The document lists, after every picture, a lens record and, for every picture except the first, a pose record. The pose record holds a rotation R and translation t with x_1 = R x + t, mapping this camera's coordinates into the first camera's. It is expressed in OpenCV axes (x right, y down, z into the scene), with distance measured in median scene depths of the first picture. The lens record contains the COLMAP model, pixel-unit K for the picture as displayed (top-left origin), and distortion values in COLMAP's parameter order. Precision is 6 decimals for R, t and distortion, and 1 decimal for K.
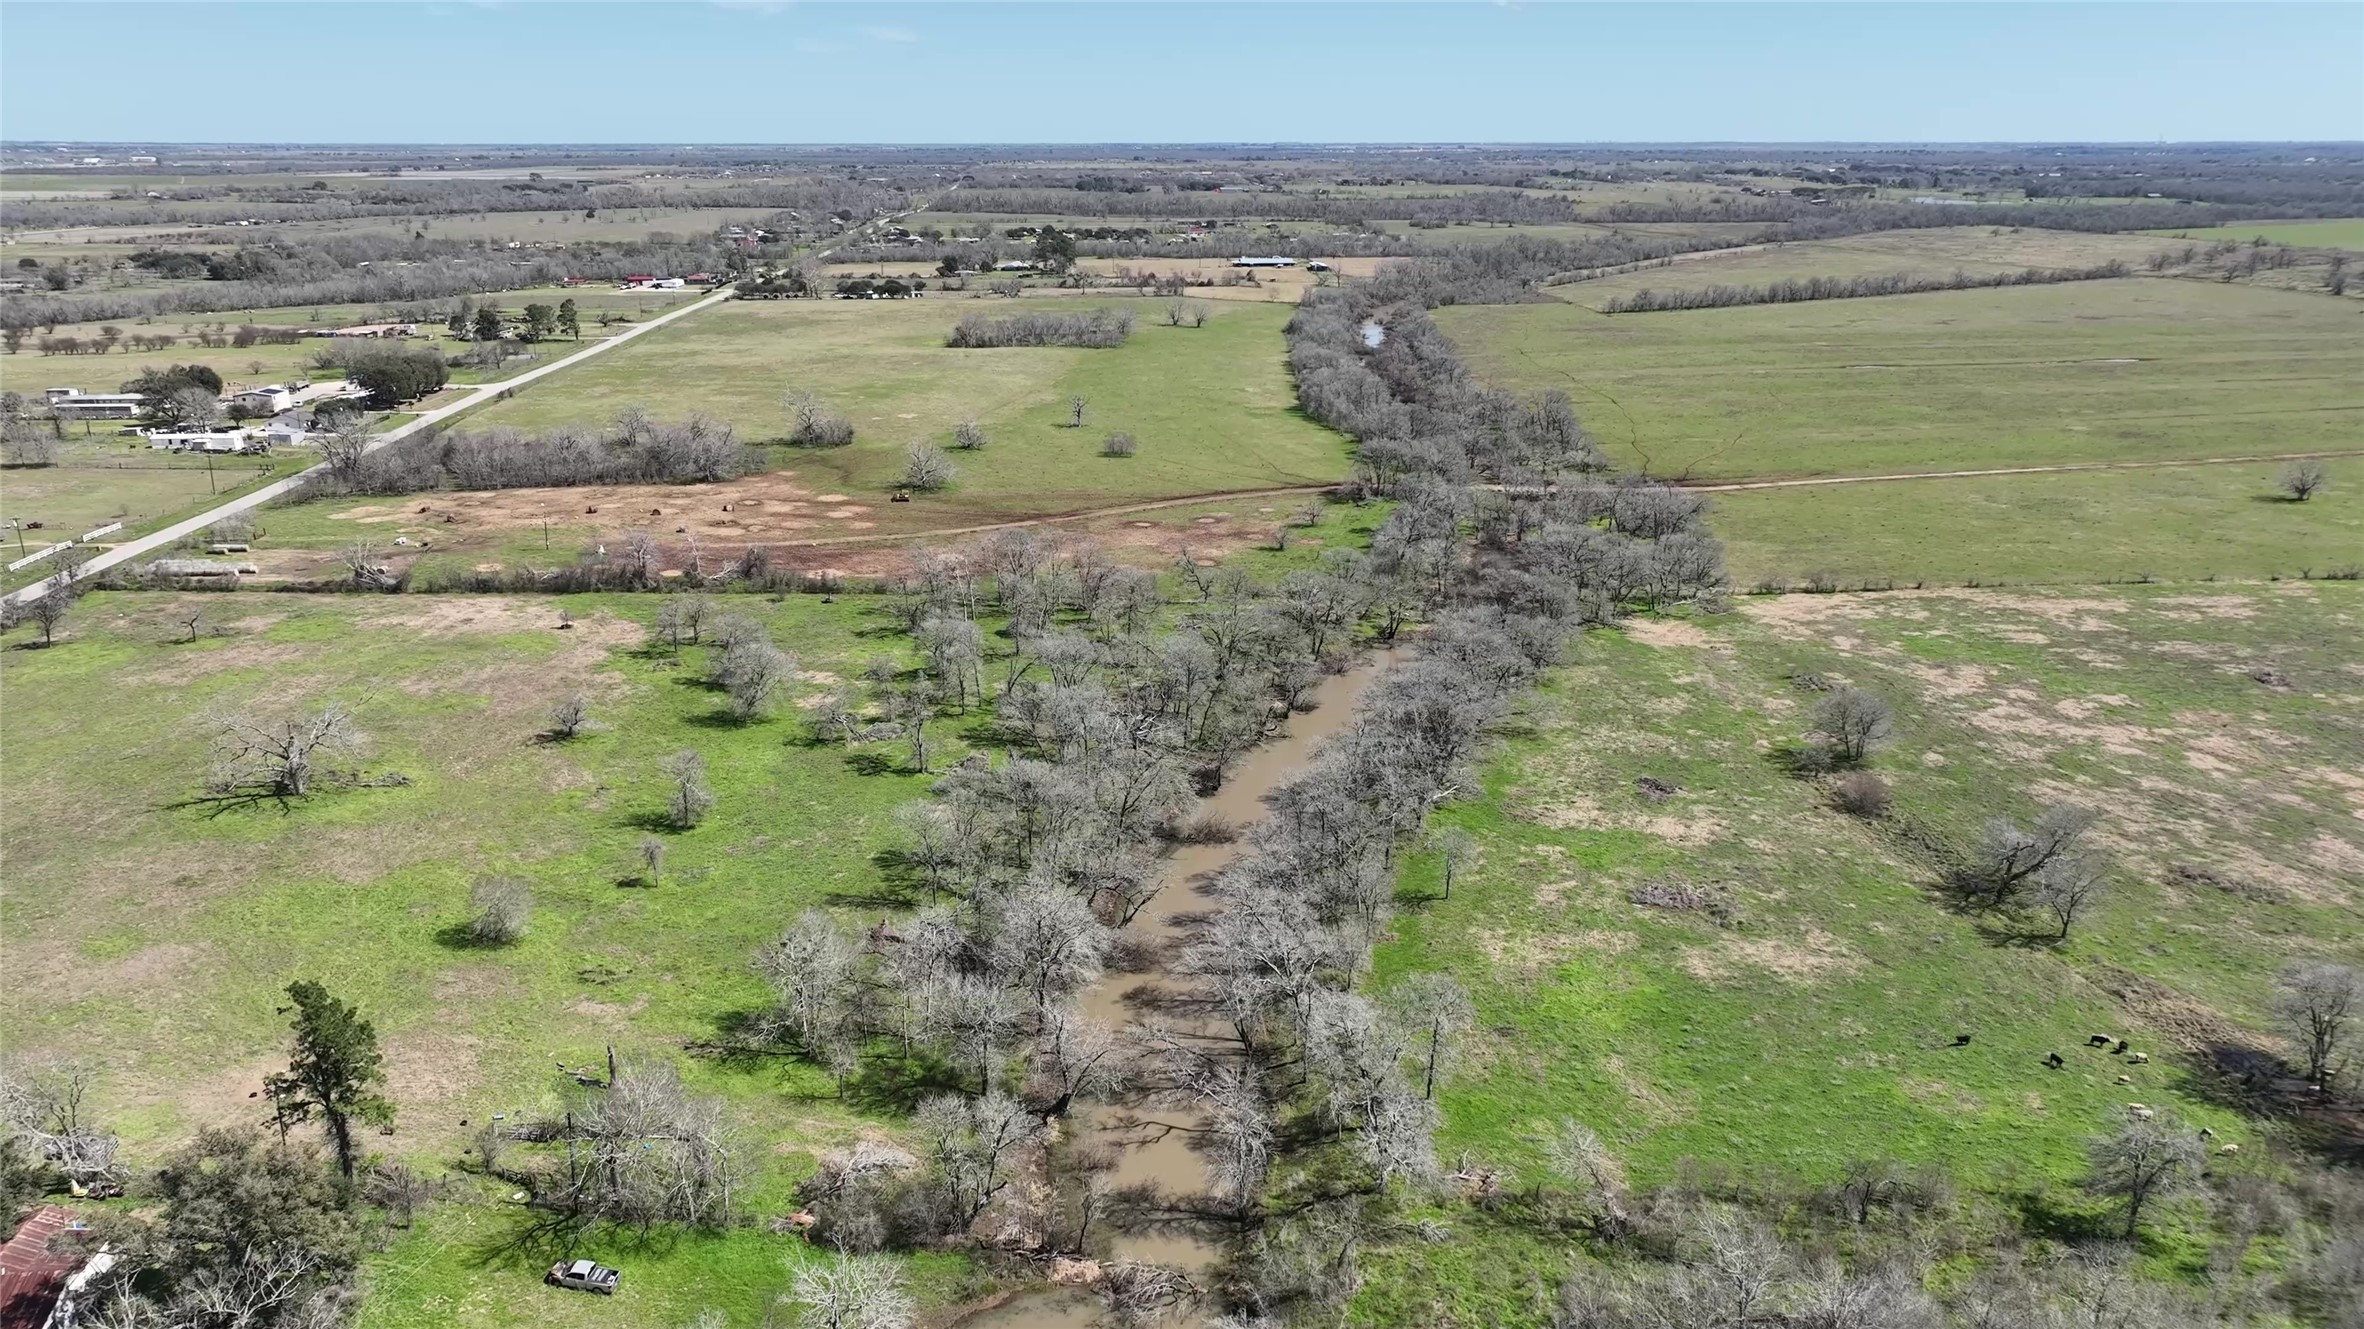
lens RADIAL K [[1656.3, 0, 1178.9], [0, 1656.3, 675.8], [0, 0, 1]] dist [-0.002850, 0.019240]
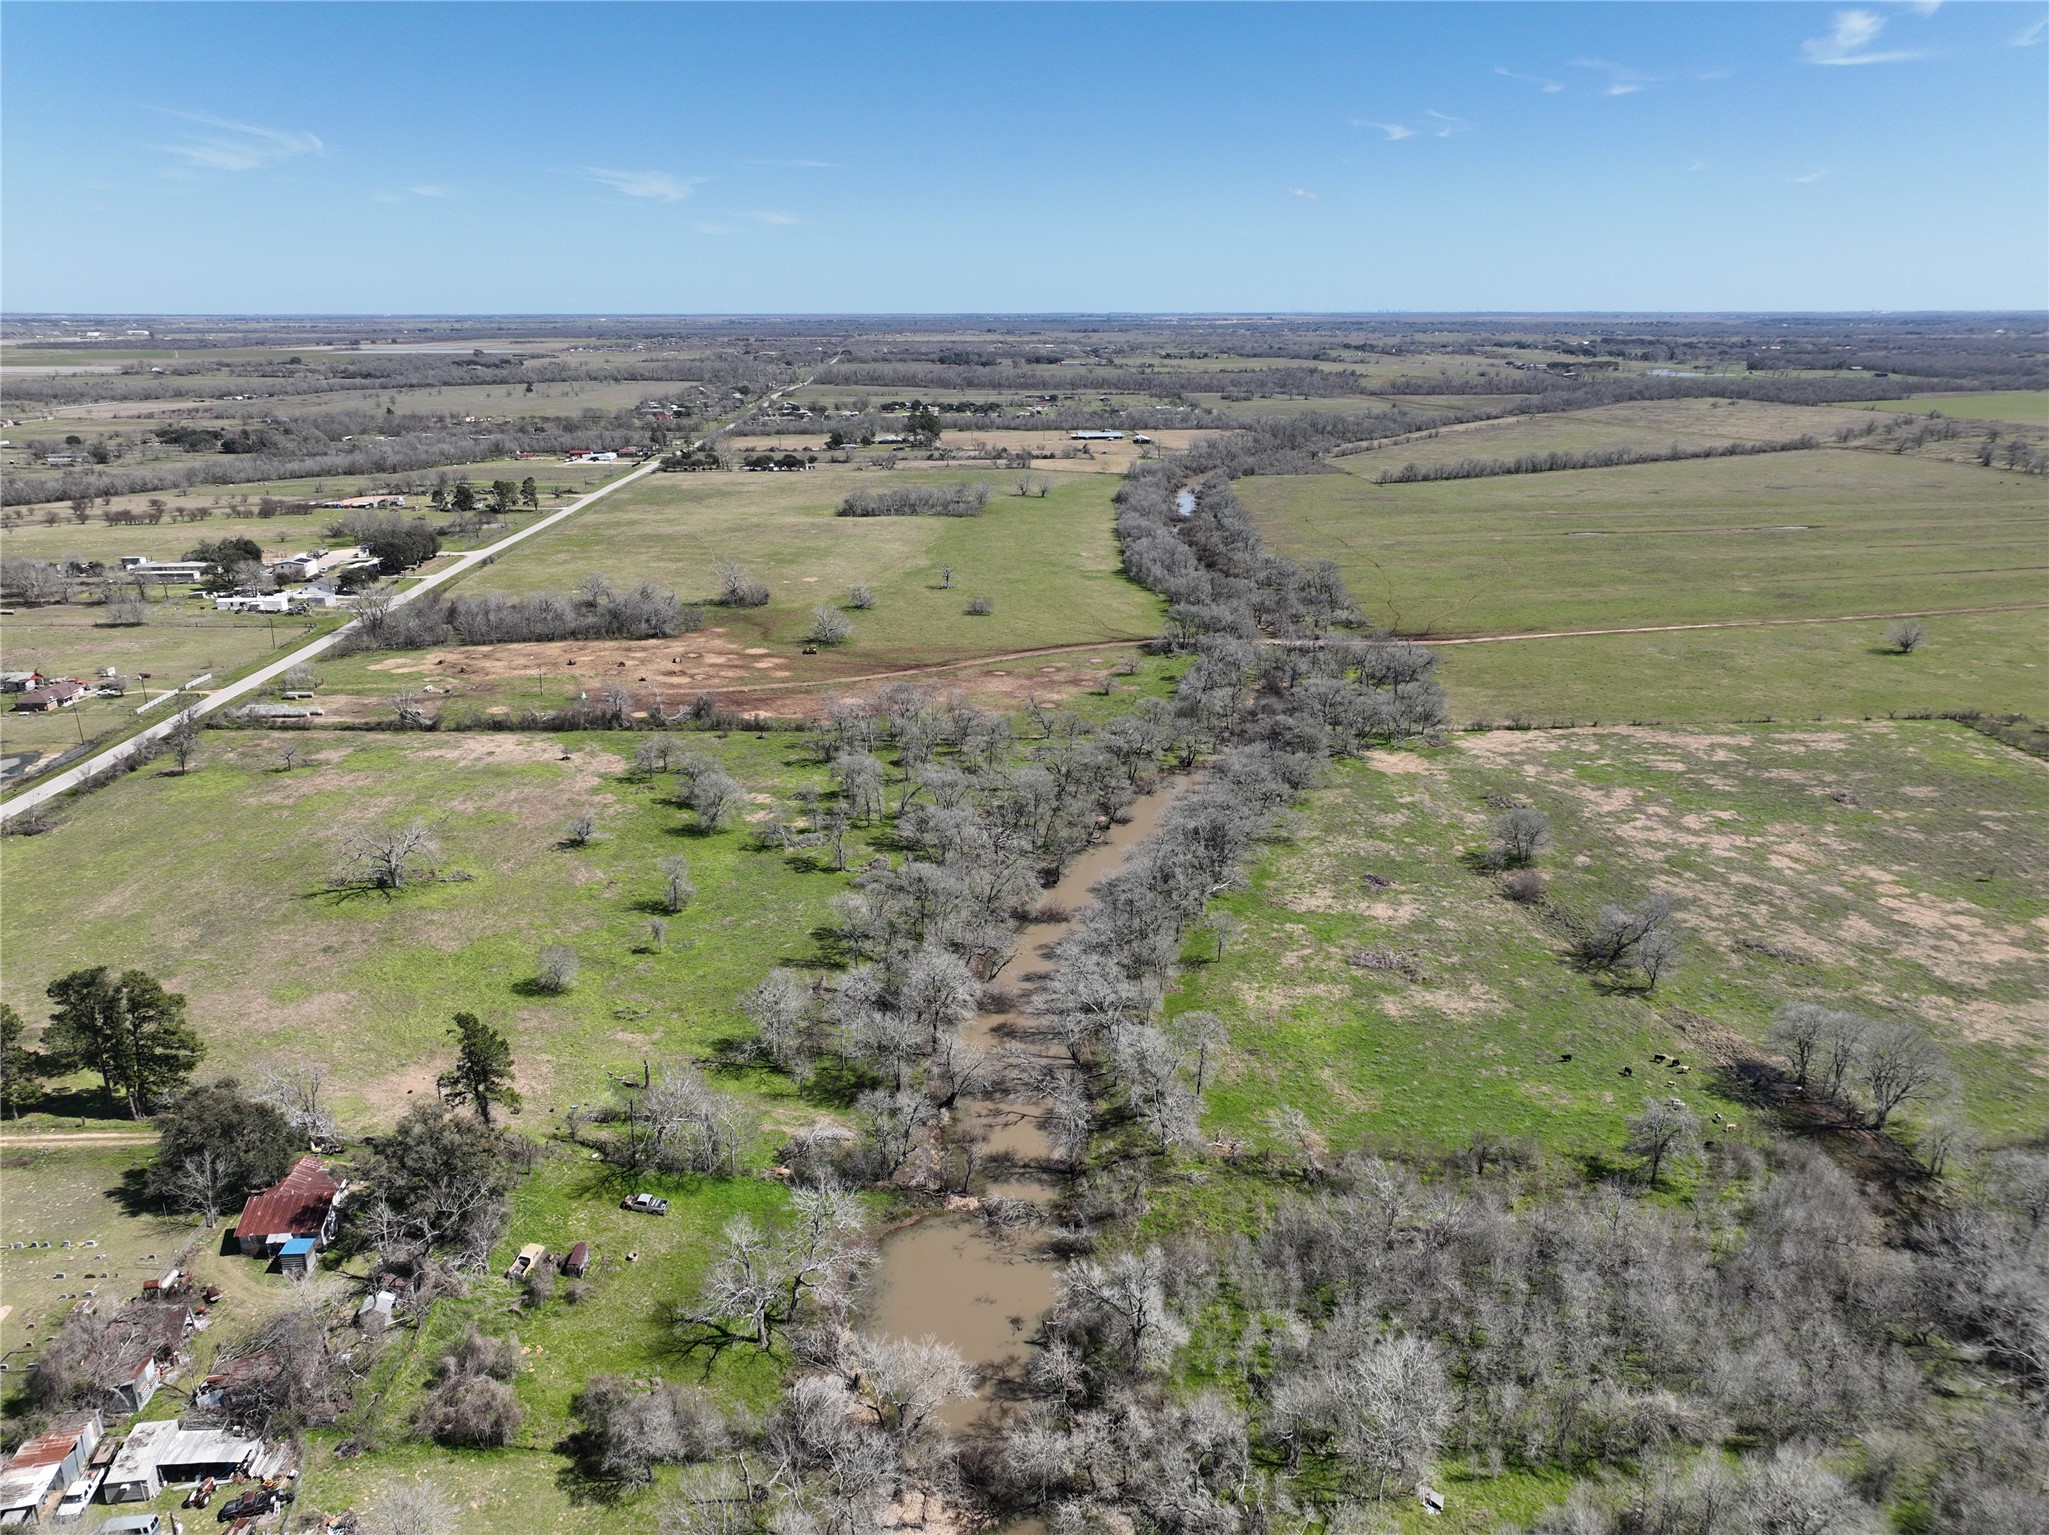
lens RADIAL K [[1436.0, 0, 1020.1], [0, 1436.0, 773.3], [0, 0, 1]] dist [-0.001493, 0.016660]
pose [[0.999992, -0.000354, -0.003987, -0.001687], [0.000351, 1.000000, -0.000538, -0.015522], [0.003987, 0.000537, 0.999992, -0.136455]]
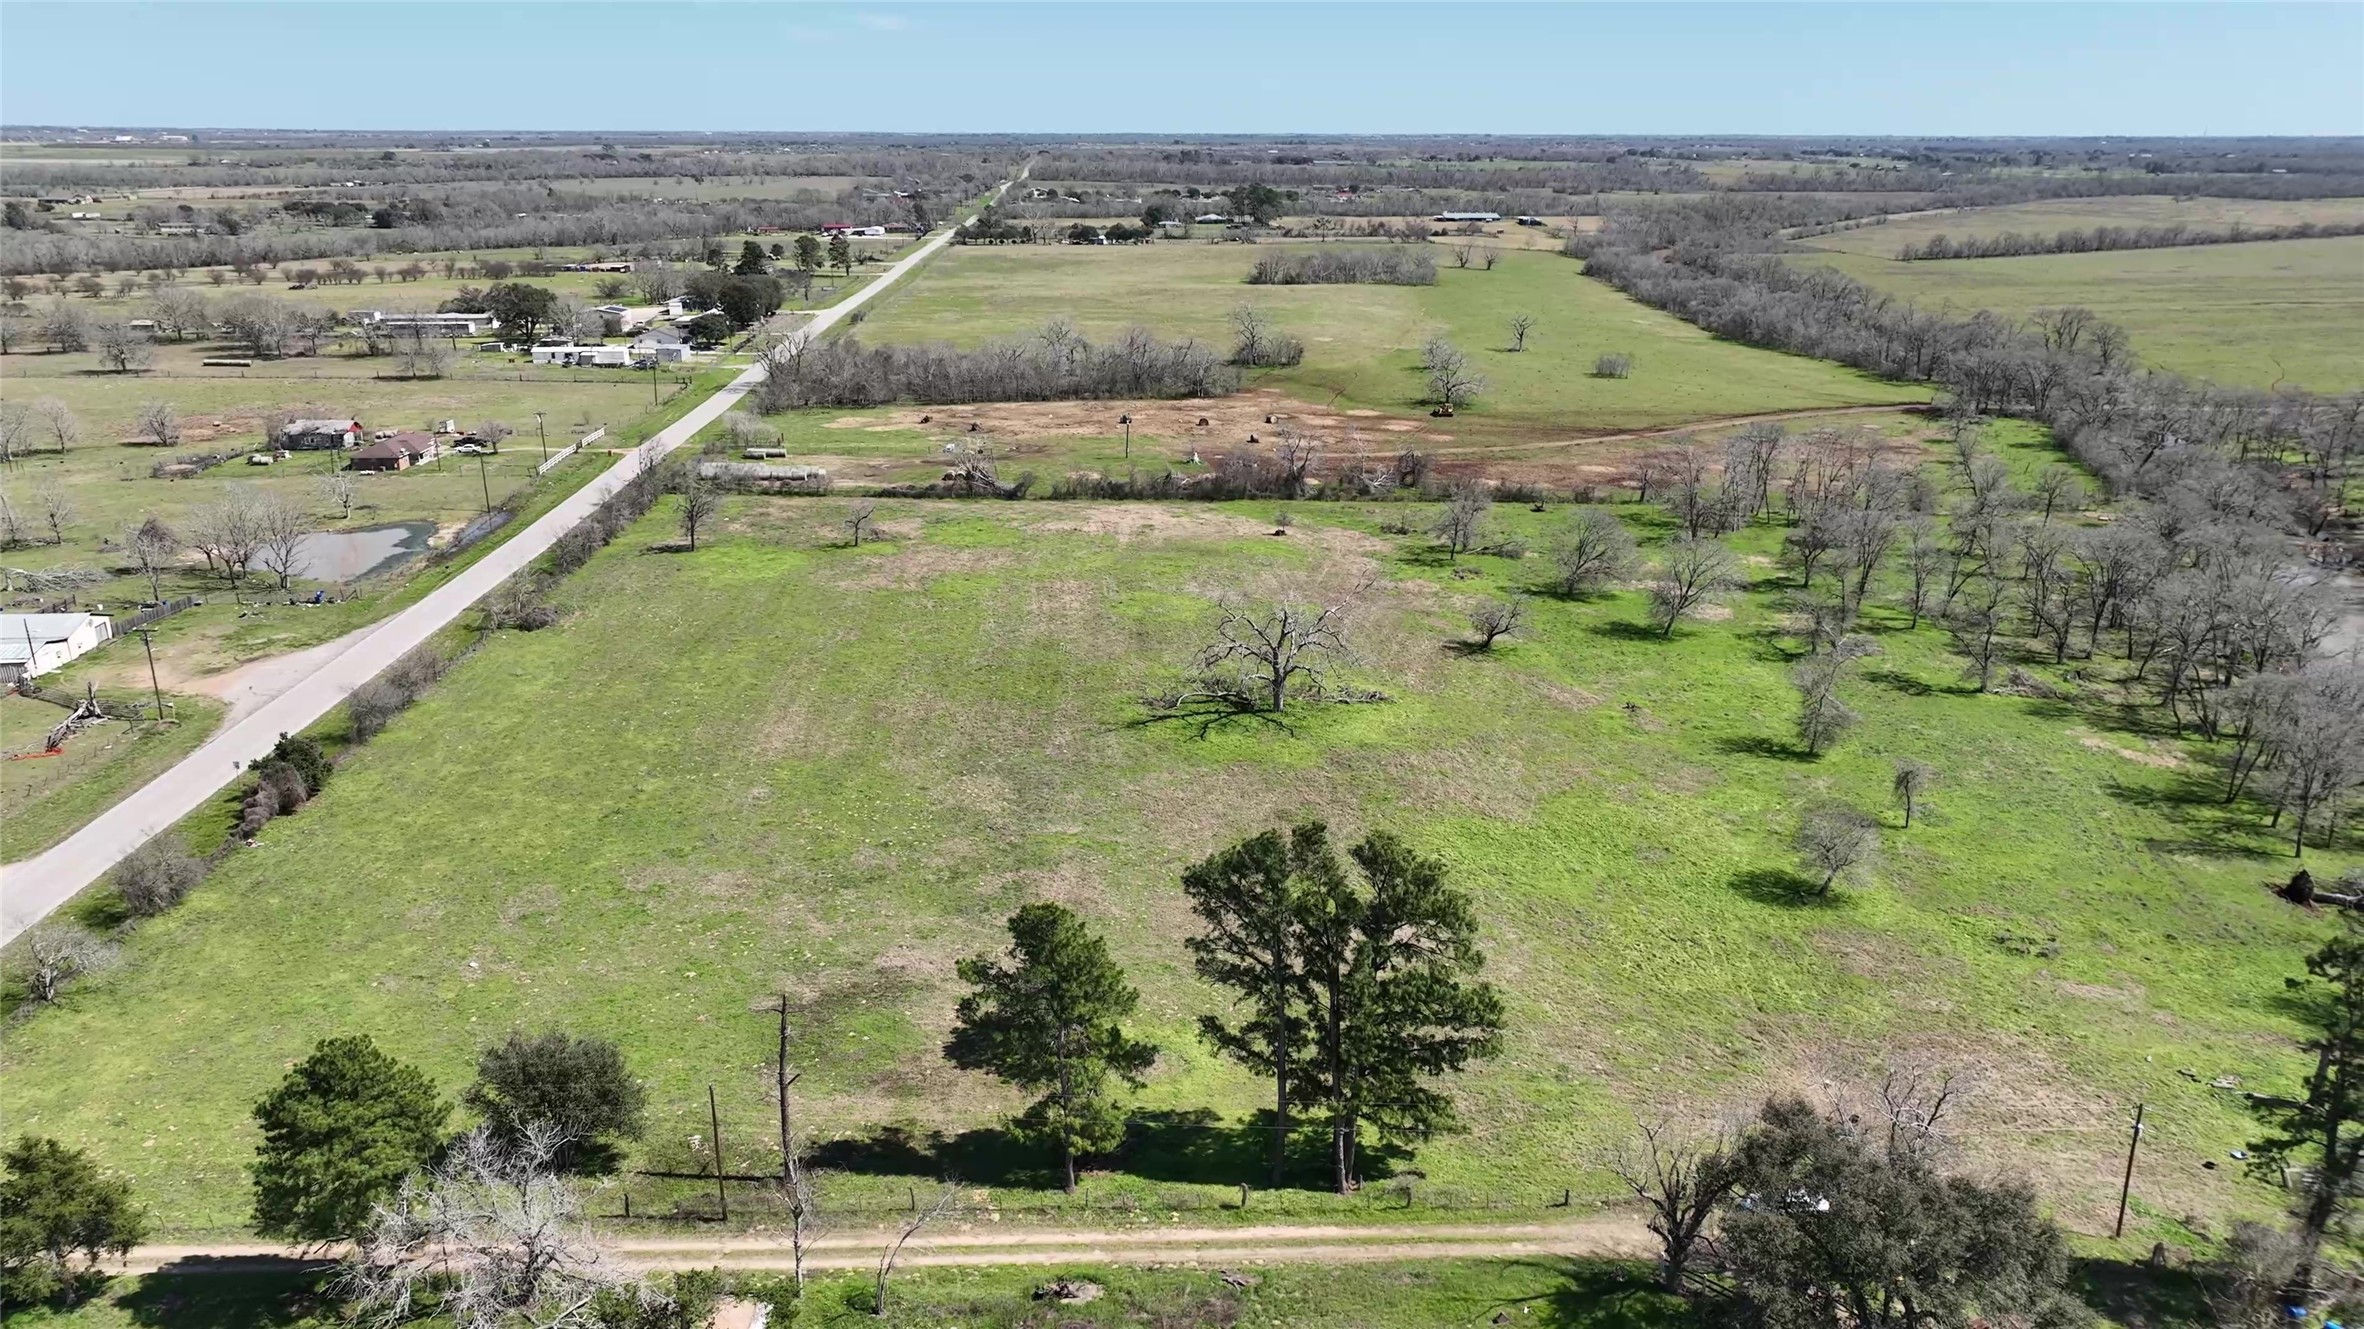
lens RADIAL K [[1656.3, 0, 1178.7], [0, 1656.3, 655.9], [0, 0, 1]] dist [-0.002850, 0.019240]
pose [[0.999989, 0.004631, 0.000701, -0.387234], [-0.004626, 0.999968, -0.006560, 0.034486], [-0.000731, 0.006557, 0.999978, 0.159174]]
